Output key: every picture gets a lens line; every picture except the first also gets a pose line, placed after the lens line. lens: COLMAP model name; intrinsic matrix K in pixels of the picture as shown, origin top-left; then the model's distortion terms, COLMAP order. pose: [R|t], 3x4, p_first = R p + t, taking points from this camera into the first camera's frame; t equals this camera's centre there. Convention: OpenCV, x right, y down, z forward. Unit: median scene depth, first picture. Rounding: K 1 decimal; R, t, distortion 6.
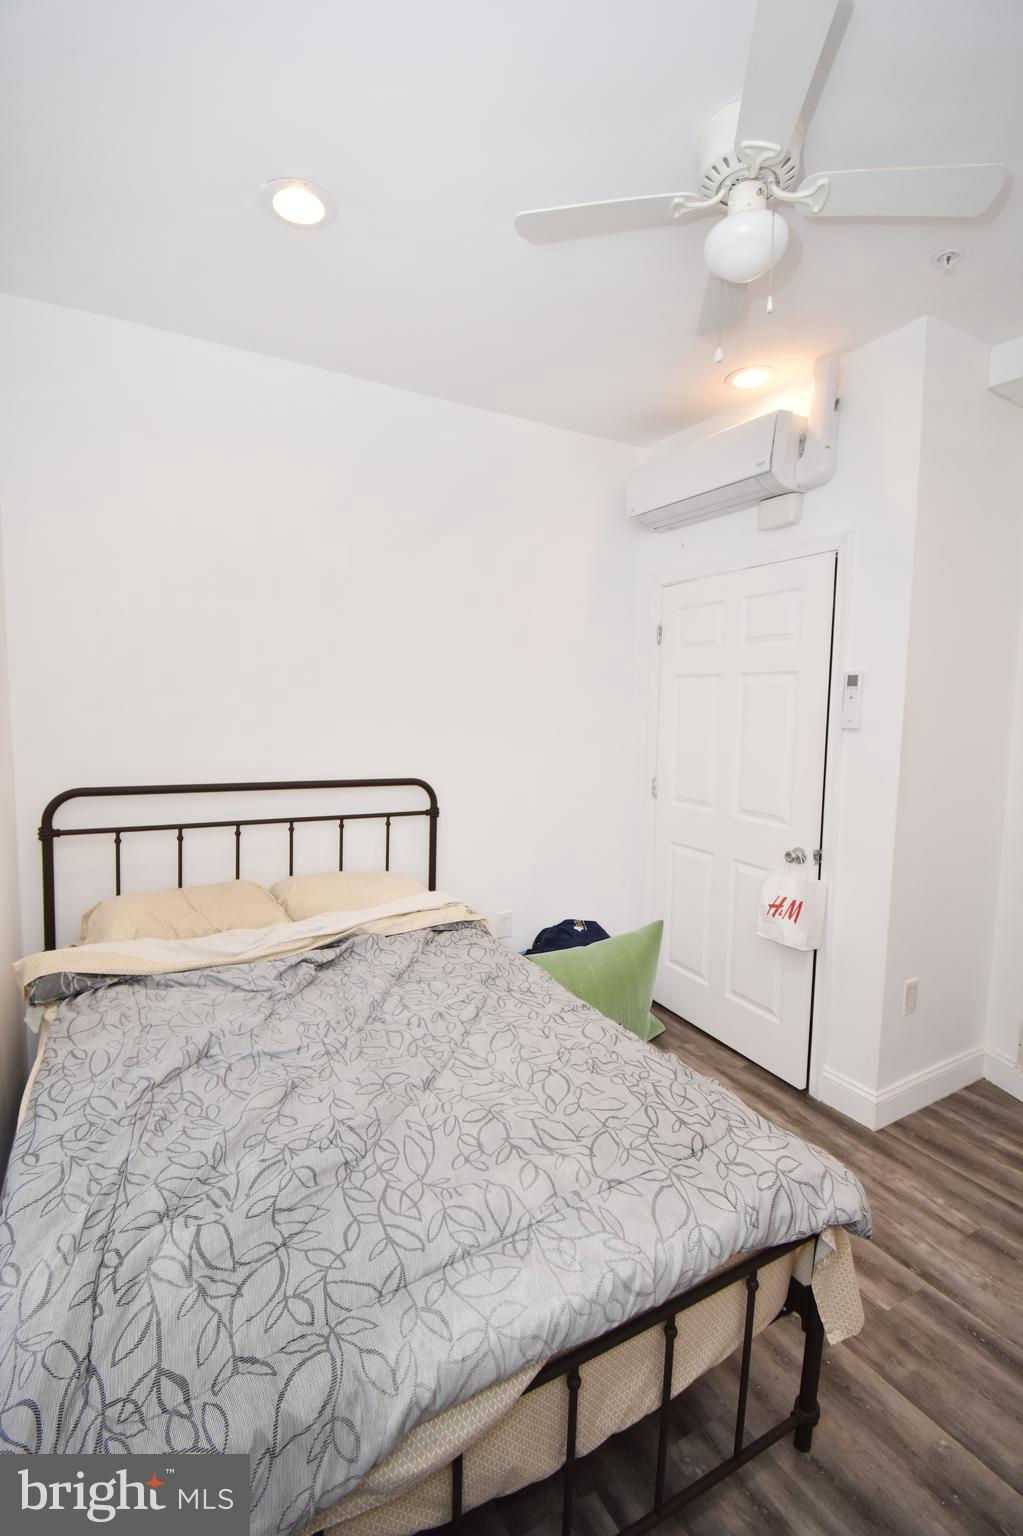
lens RADIAL K [[693.6, 0, 511.5], [0, 693.6, 768.0], [0, 0, 1]] dist [-0.035750, 0.001011]
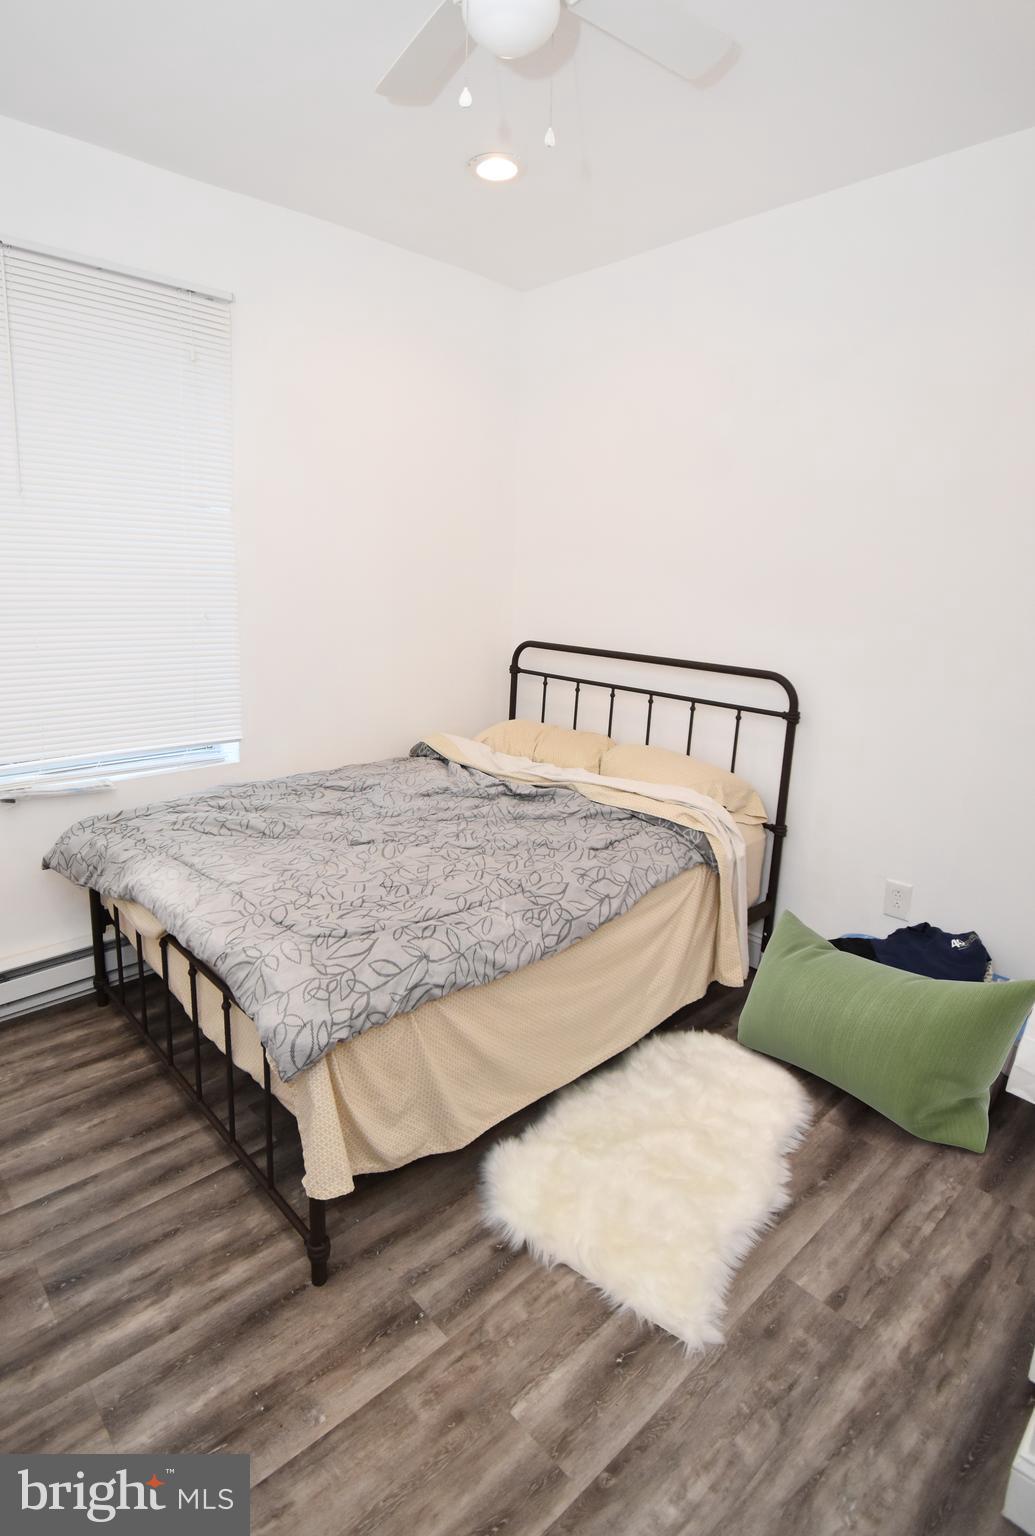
lens RADIAL K [[820.7, 0, 517.5], [0, 820.7, 768.0], [0, 0, 1]] dist [-0.002607, -0.001908]
pose [[0.245943, 0.213119, -0.945565, 0.976413], [-0.124656, 0.974382, 0.187190, -0.024554], [0.961235, 0.071832, 0.266209, 0.565357]]
